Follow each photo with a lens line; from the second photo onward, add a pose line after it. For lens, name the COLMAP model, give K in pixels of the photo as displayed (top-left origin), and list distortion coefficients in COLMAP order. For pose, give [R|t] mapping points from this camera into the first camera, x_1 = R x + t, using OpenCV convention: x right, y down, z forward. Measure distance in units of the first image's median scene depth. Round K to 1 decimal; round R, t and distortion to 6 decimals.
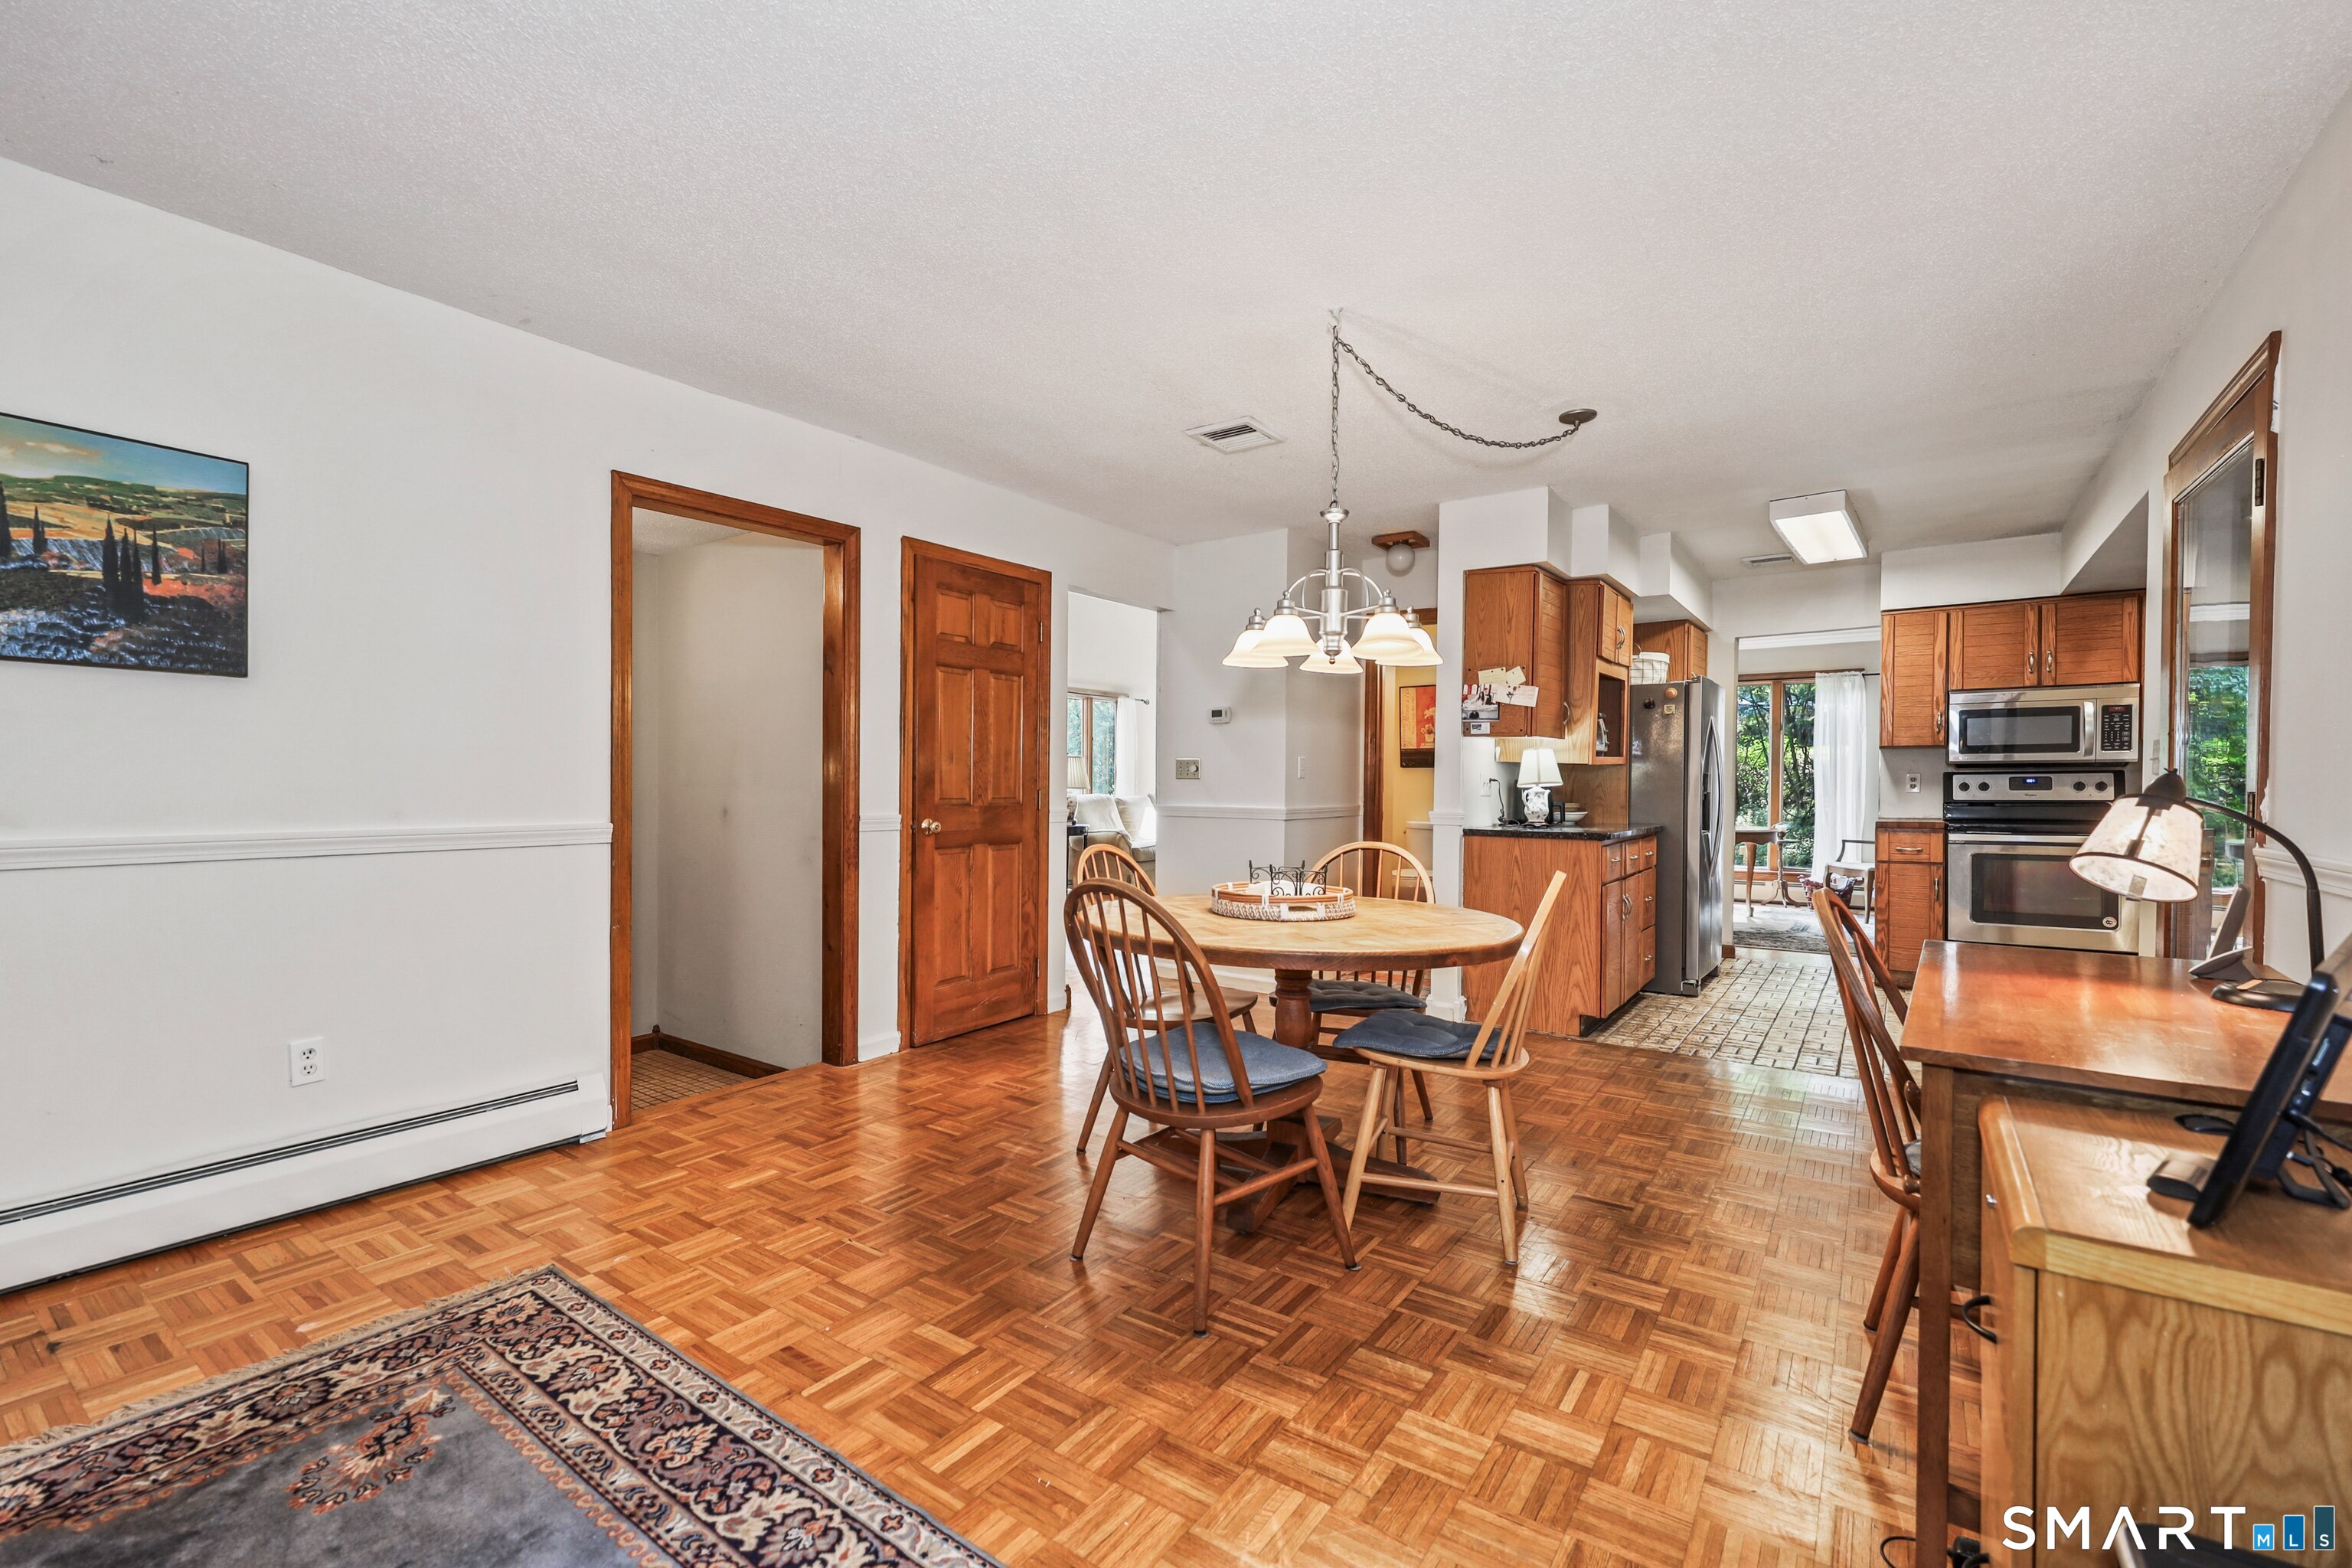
lens RADIAL K [[1012.9, 0, 1188.6], [0, 1012.9, 784.8], [0, 0, 1]] dist [0.002724, -0.000121]
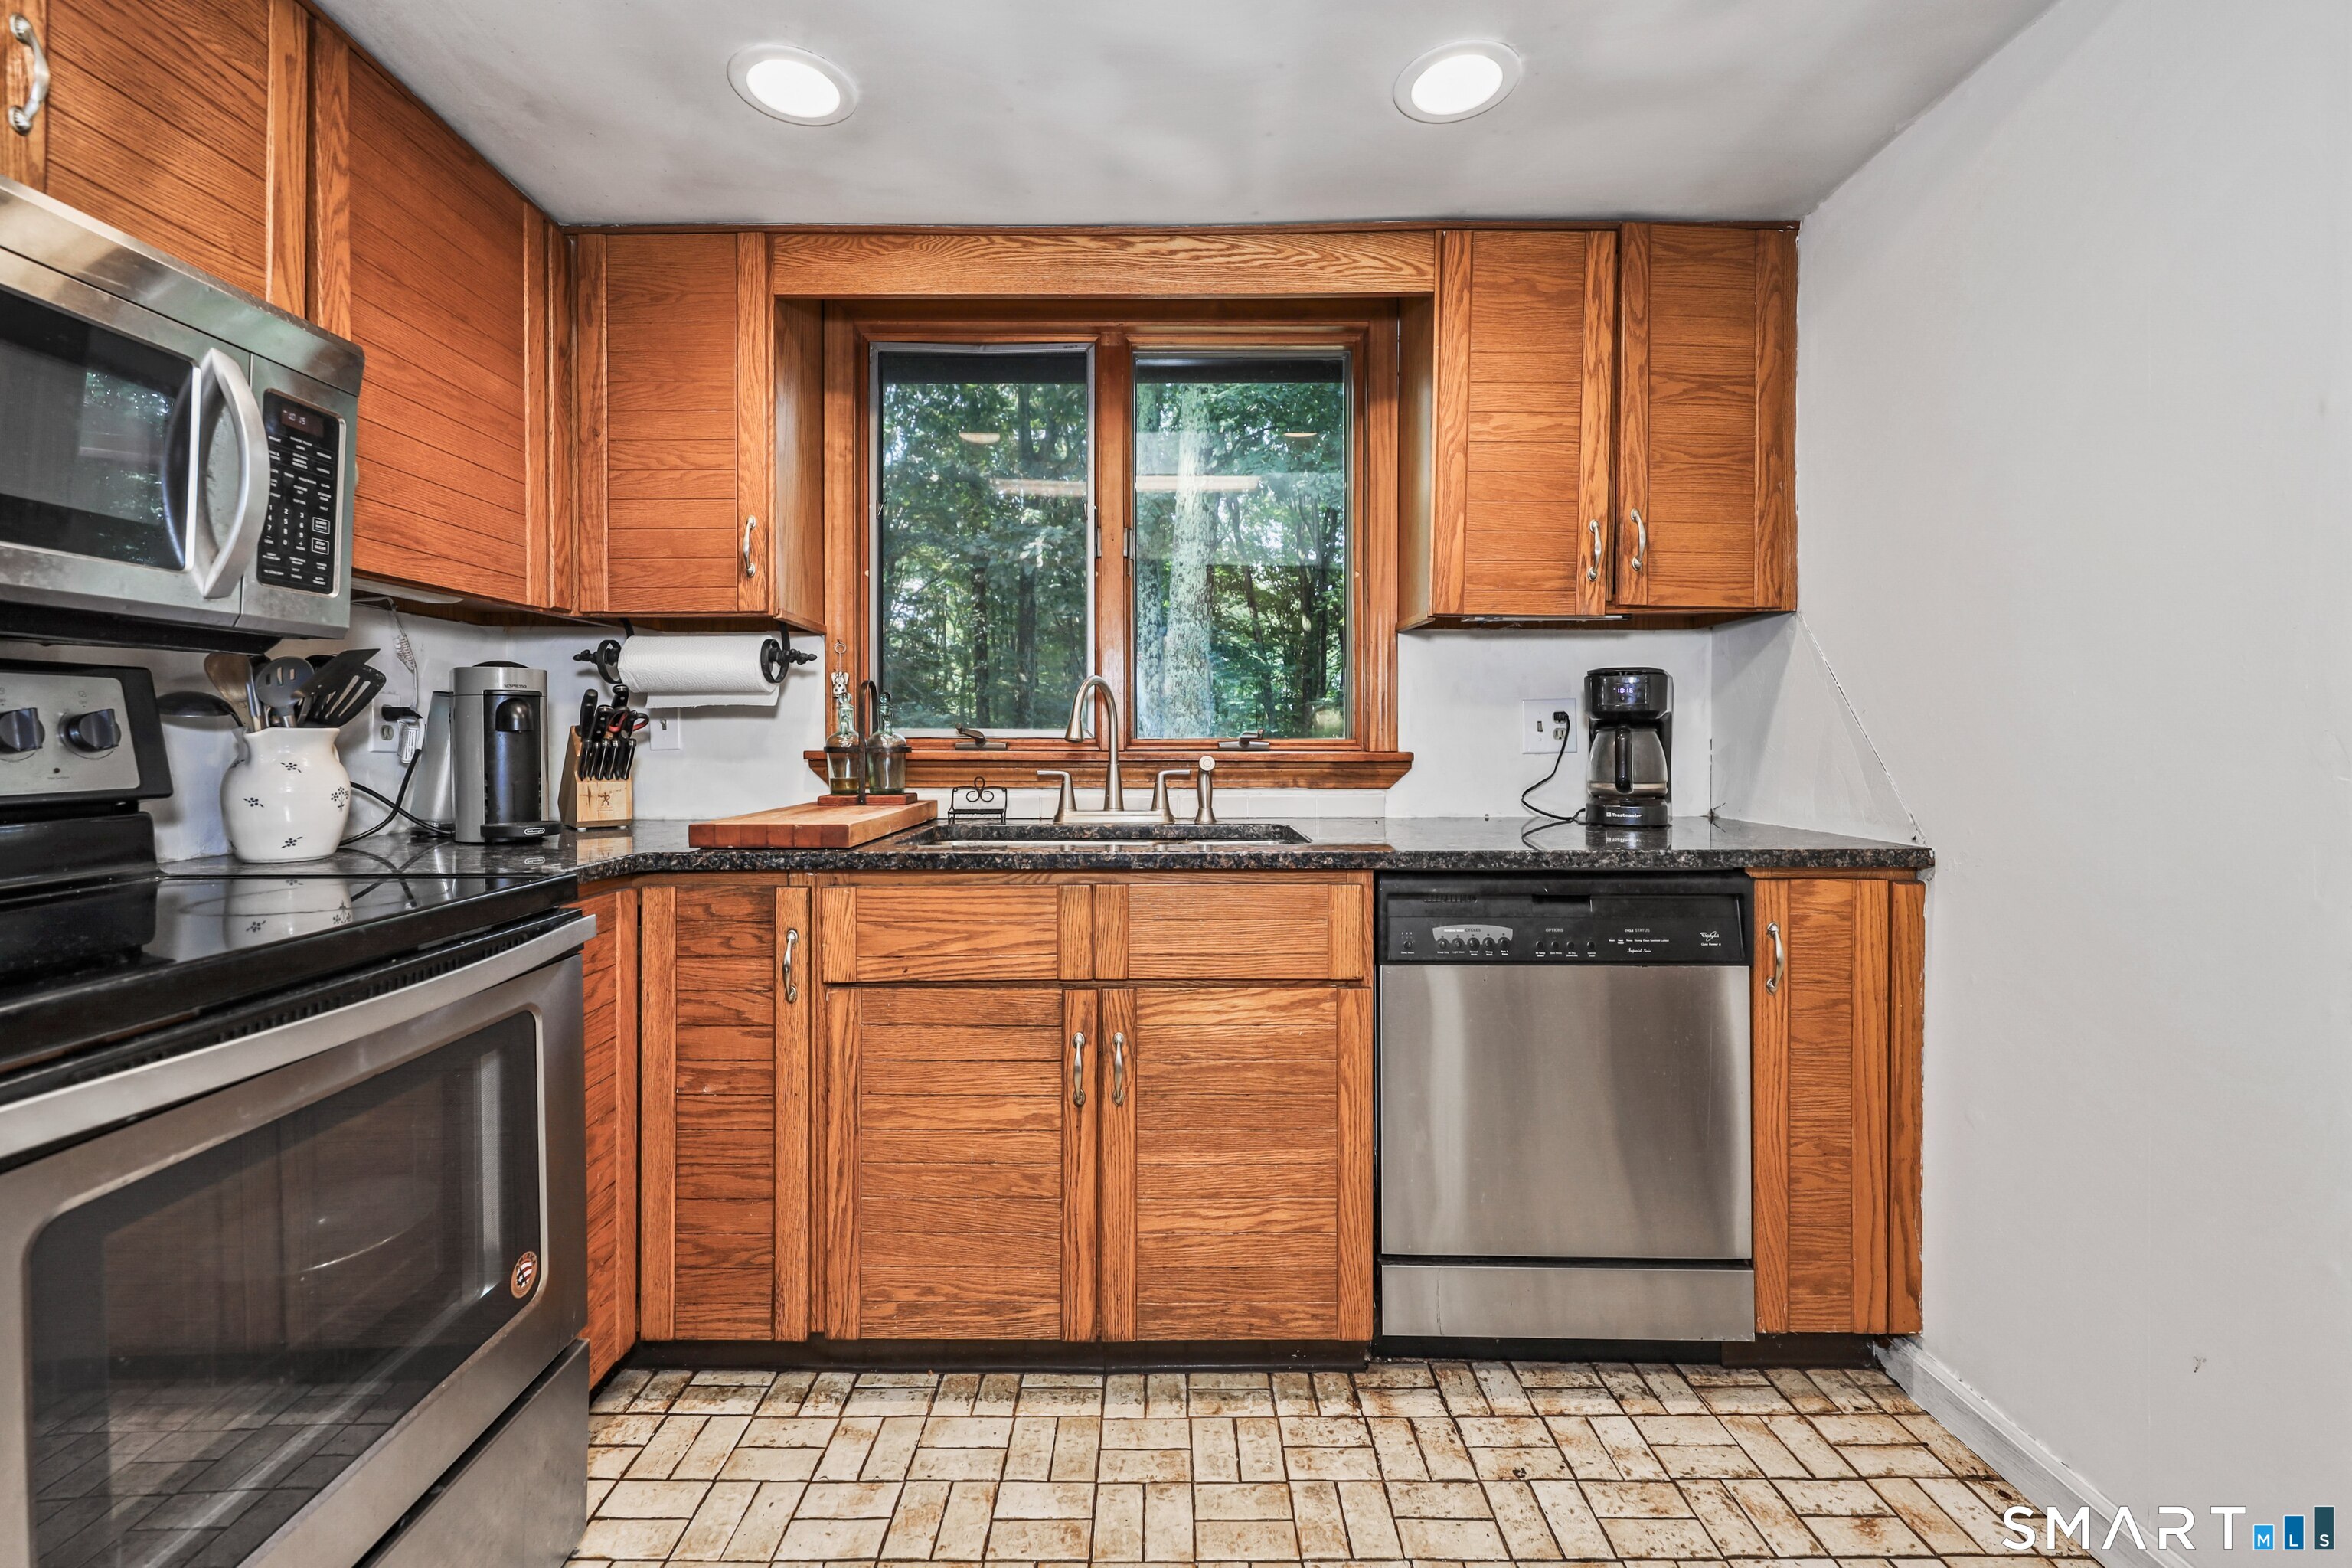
lens RADIAL K [[1012.9, 0, 1176.5], [0, 1012.9, 749.2], [0, 0, 1]] dist [0.002724, -0.000121]
pose [[-0.575783, -0.005531, 0.817584, 0.586762], [0.003815, 0.999948, 0.009451, 0.004311], [-0.817594, 0.008561, -0.575732, 0.968849]]
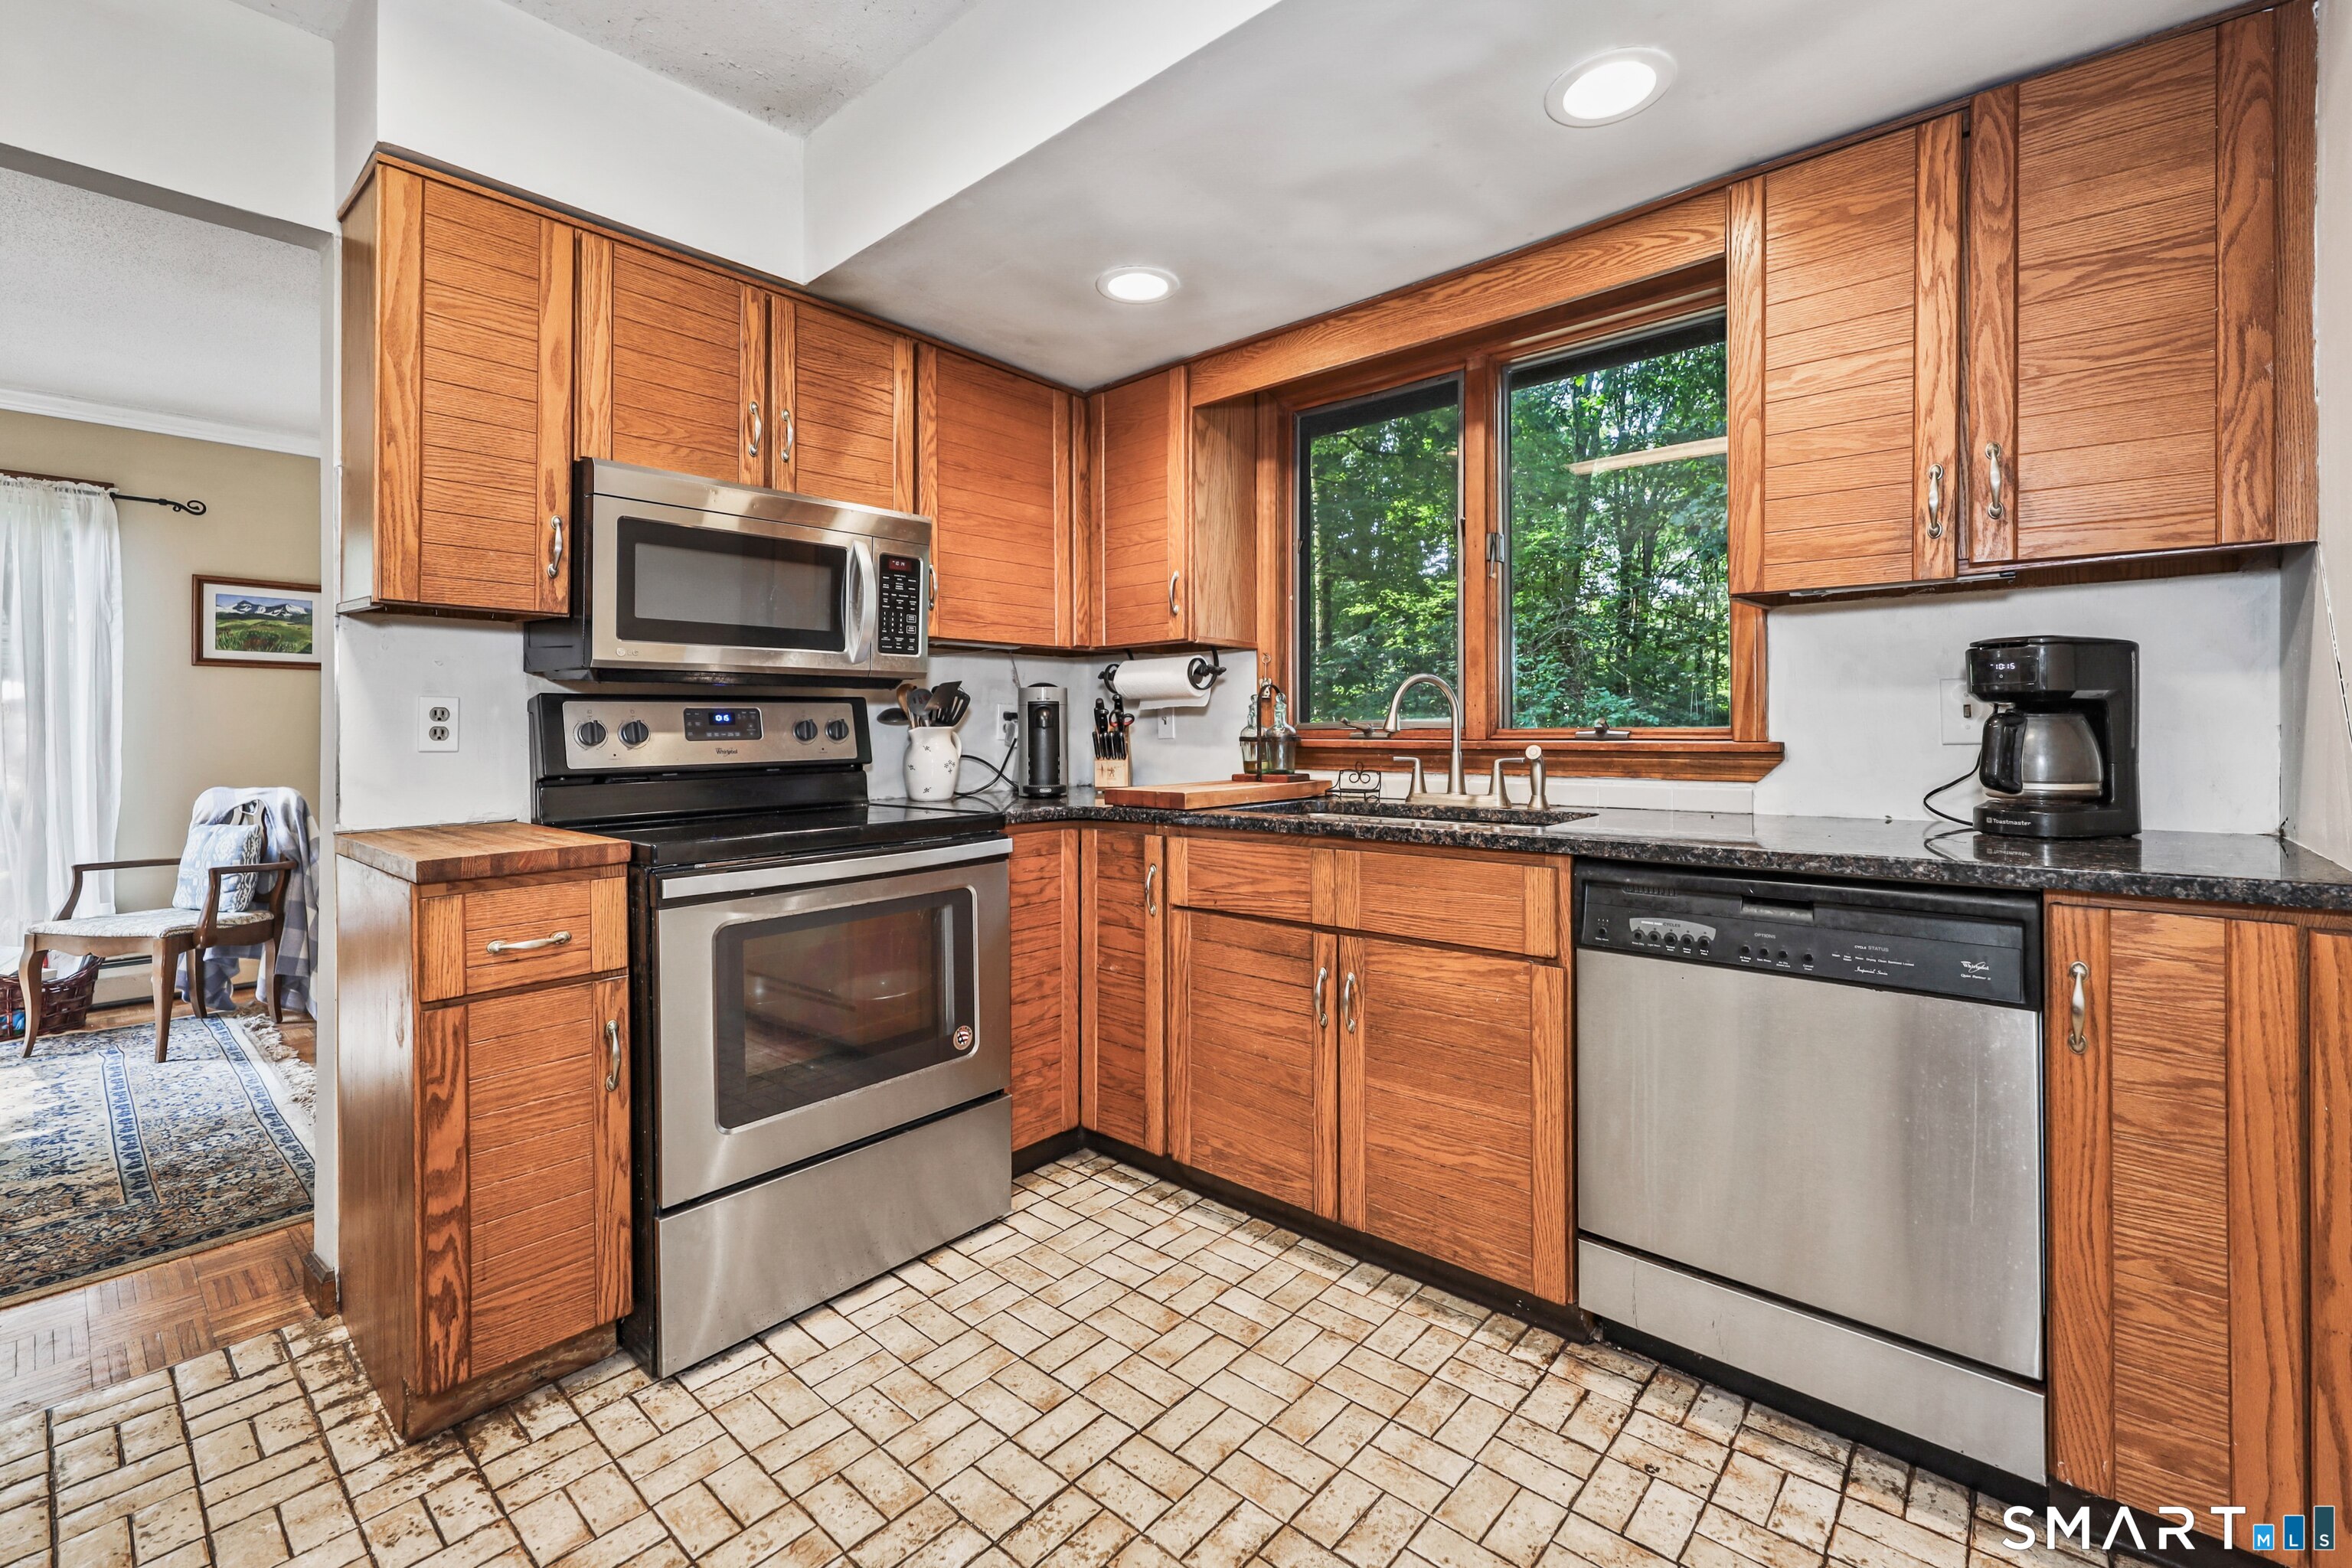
lens RADIAL K [[1012.9, 0, 1144.2], [0, 1012.9, 729.8], [0, 0, 1]] dist [0.002724, -0.000121]
pose [[0.126704, 0.001440, 0.991940, 0.463816], [0.009343, 0.999953, -0.002645, 0.004000], [-0.991897, 0.009602, 0.126684, 0.829984]]
